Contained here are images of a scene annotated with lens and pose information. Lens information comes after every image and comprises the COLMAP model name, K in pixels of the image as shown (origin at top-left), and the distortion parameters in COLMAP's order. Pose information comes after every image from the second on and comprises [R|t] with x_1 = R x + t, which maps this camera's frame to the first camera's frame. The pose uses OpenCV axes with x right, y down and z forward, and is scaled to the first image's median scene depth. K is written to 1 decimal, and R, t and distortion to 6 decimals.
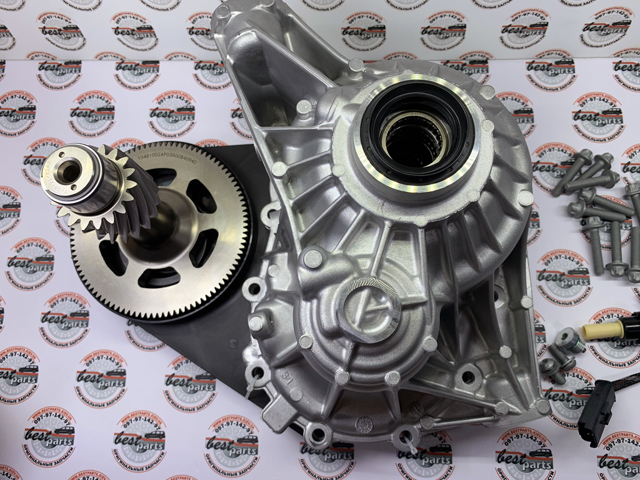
lens RADIAL K [[495.0, 0, 320.0], [0, 495.0, 240.0], [0, 0, 1]] dist [-0.003338, -0.003688]
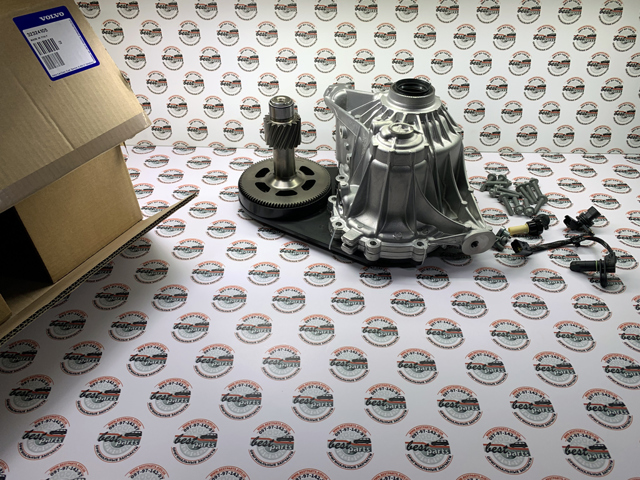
lens RADIAL K [[488.3, 0, 317.8], [0, 488.3, 244.6], [0, 0, 1]] dist [0.180188, -0.453293]
pose [[0.998168, 0.047330, 0.037701, -0.250579], [-0.013480, 0.781327, -0.623977, 1.381104], [-0.058989, 0.622325, 0.780533, -0.381749]]
